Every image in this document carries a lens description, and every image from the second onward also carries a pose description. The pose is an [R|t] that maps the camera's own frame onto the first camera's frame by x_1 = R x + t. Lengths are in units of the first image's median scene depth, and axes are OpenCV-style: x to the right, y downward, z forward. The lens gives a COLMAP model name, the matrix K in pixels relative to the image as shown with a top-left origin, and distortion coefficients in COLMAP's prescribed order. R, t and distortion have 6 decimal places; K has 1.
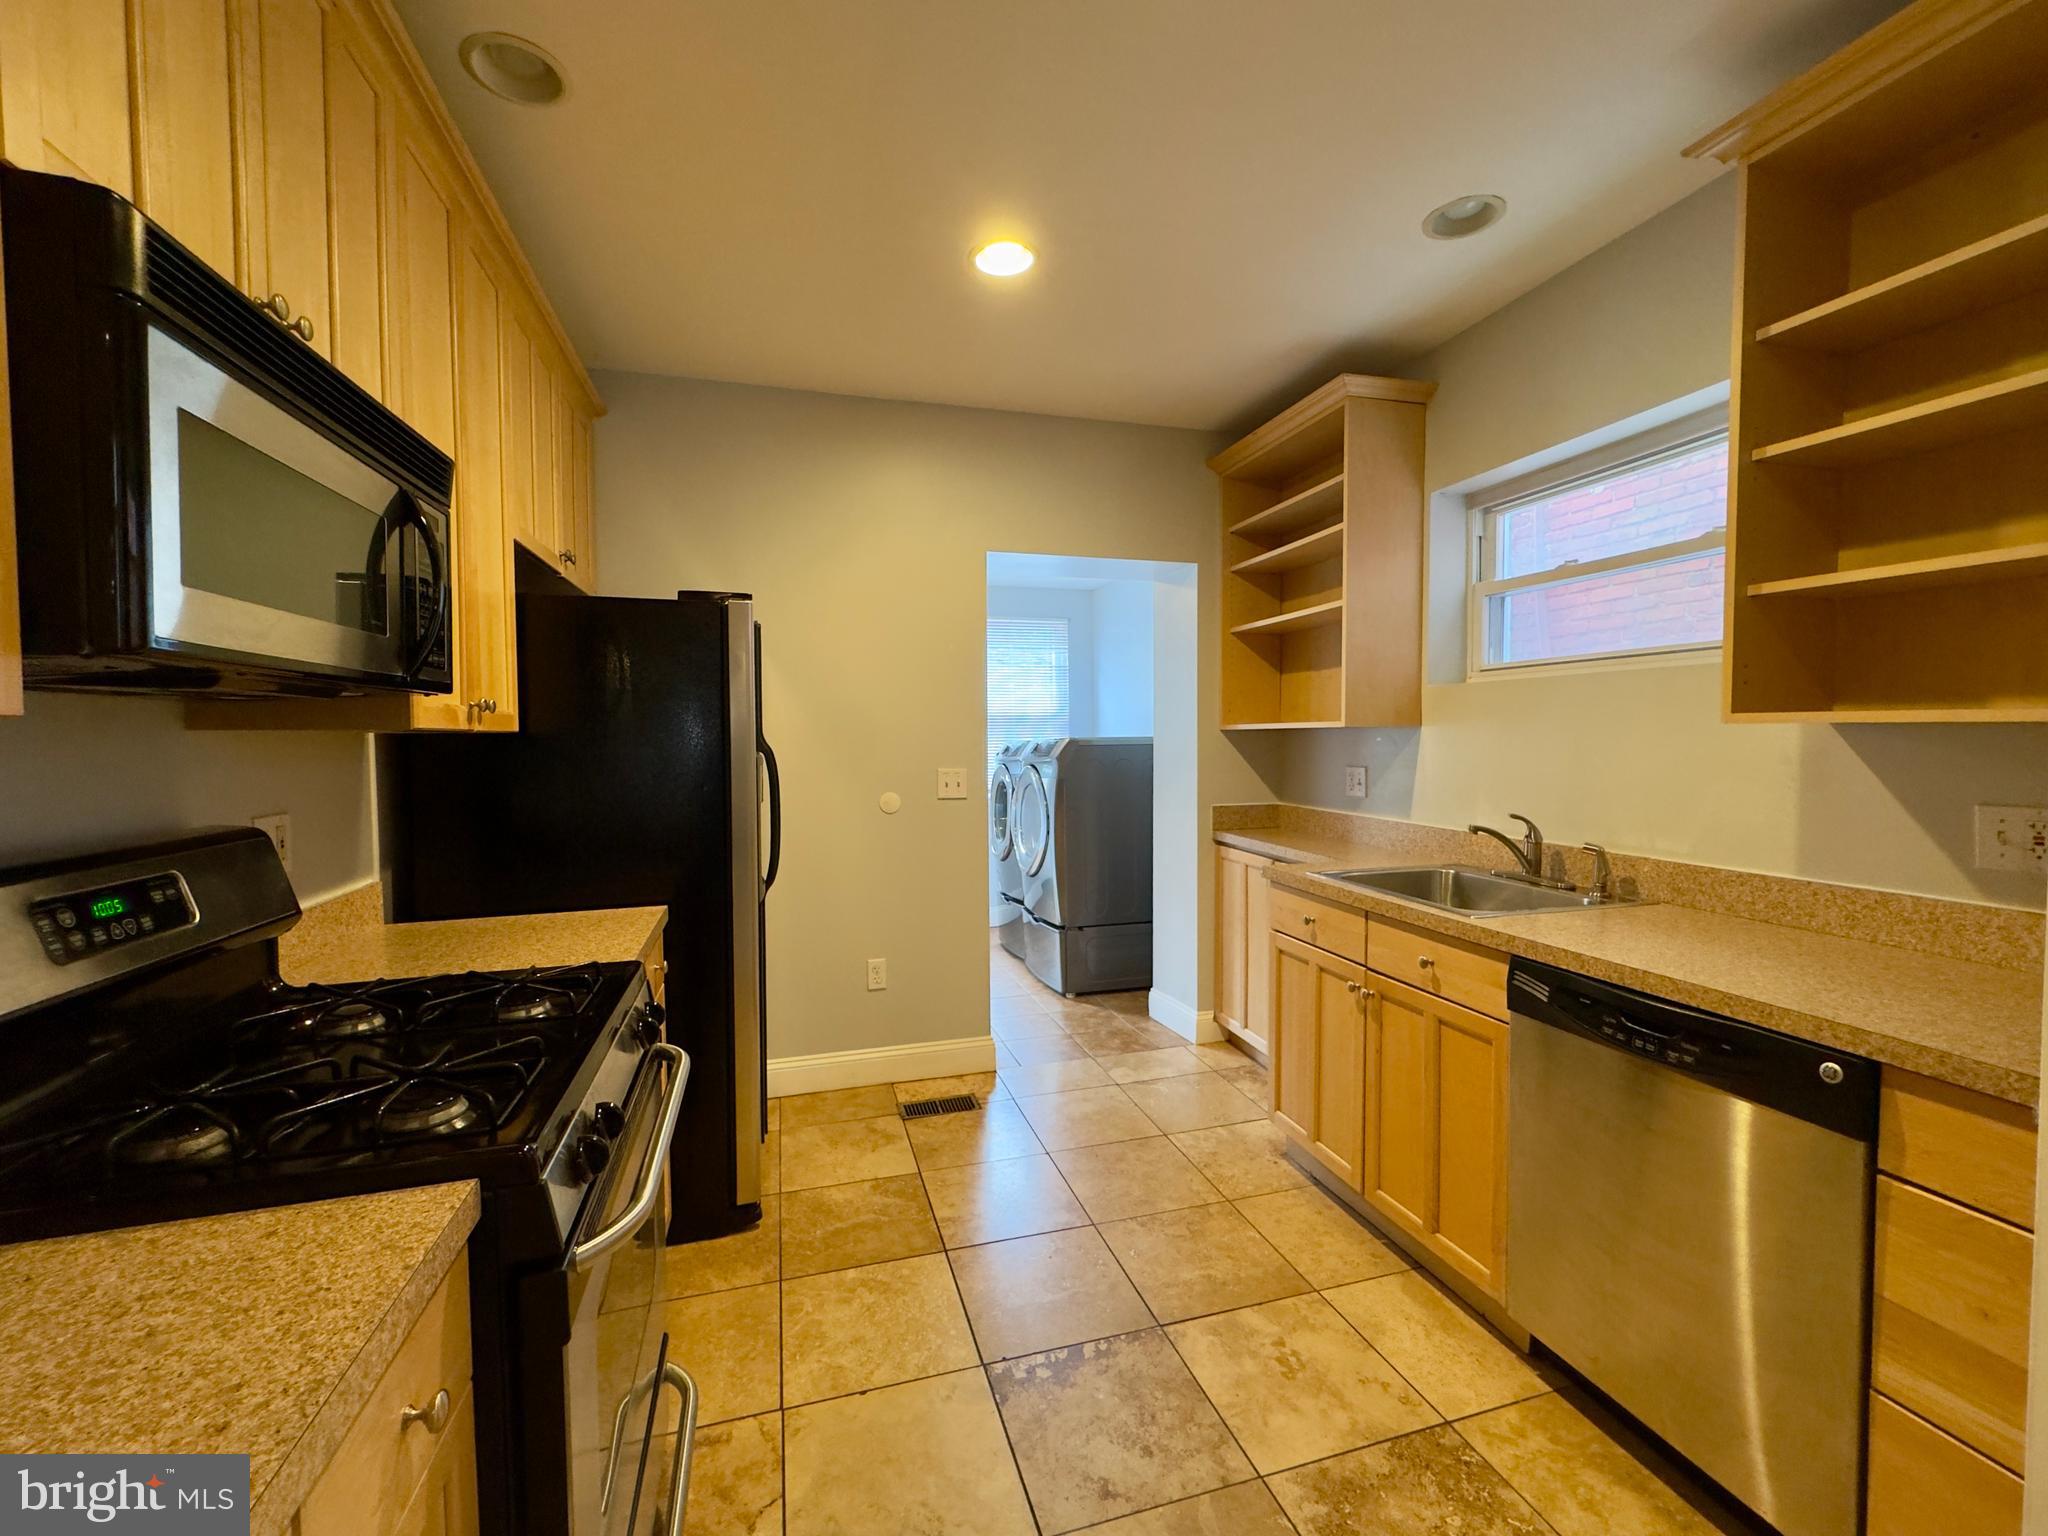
lens RADIAL K [[825.6, 0, 1023.9], [0, 825.6, 763.5], [0, 0, 1]] dist [0.002887, 0.000251]
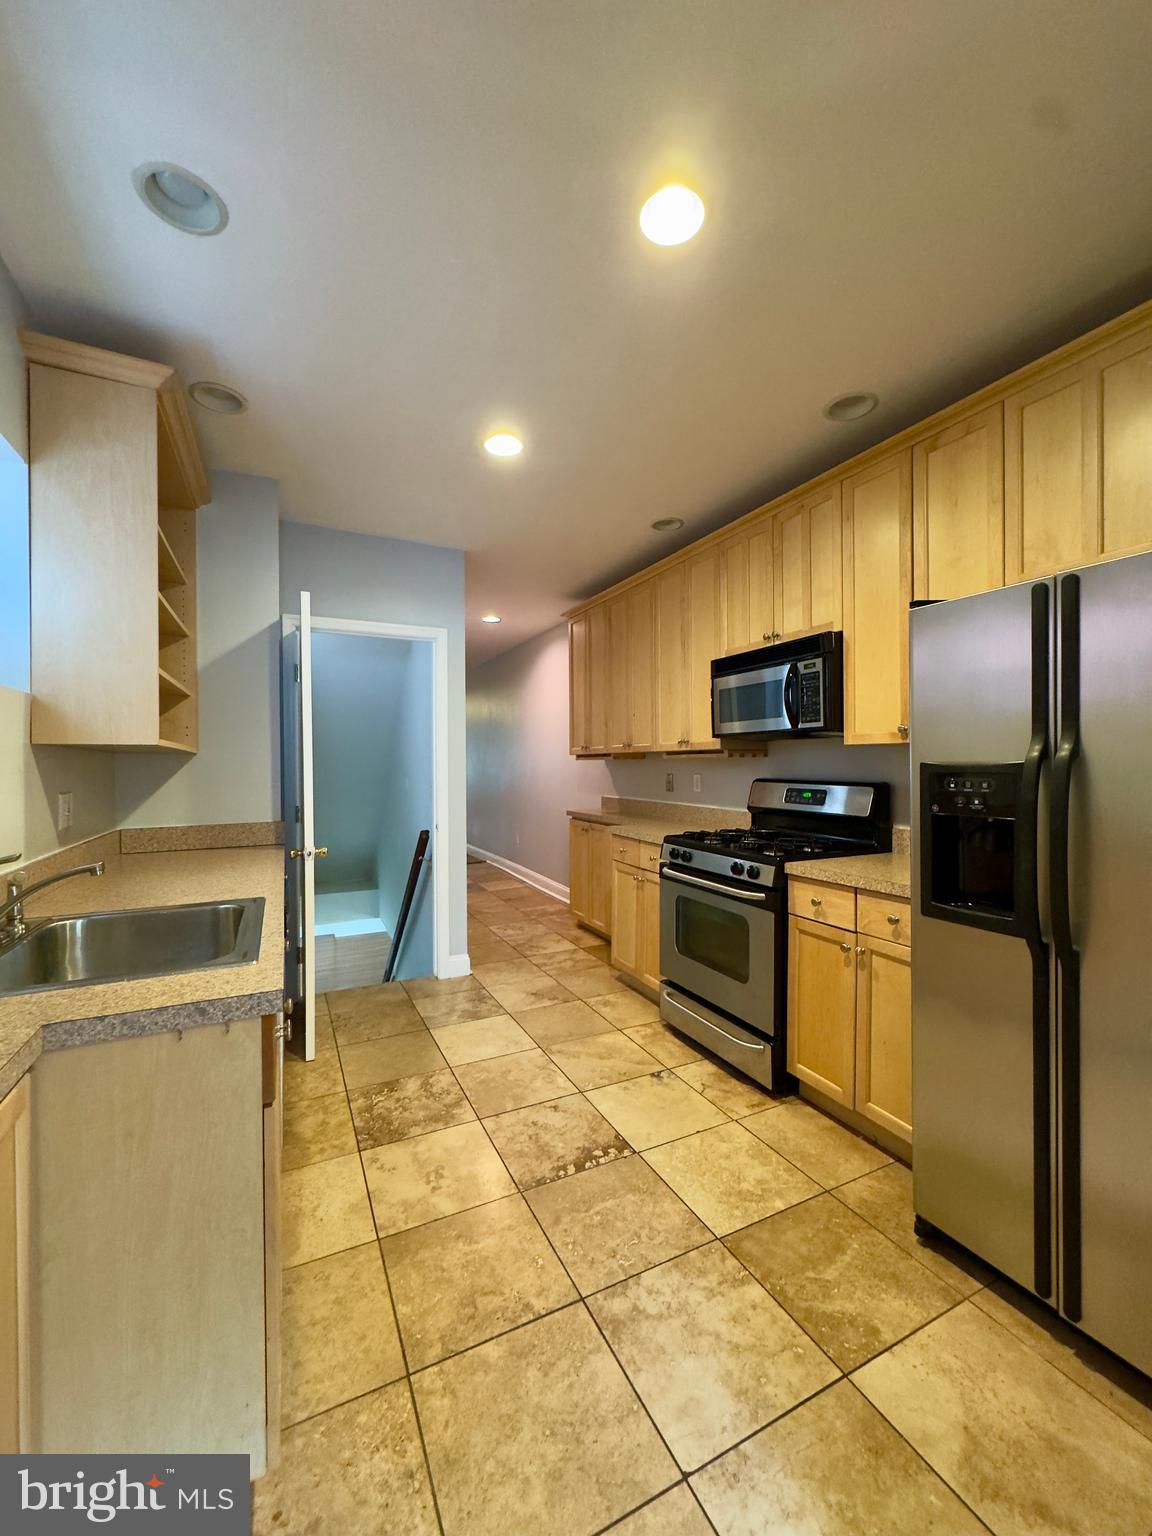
lens RADIAL K [[619.2, 0, 577.6], [0, 619.2, 765.0], [0, 0, 1]] dist [0.002887, 0.000251]
pose [[-0.984506, 0.012667, -0.174890, 0.254776], [0.006062, 0.999250, 0.038254, -0.046550], [0.175243, 0.036601, -0.983845, 2.091538]]
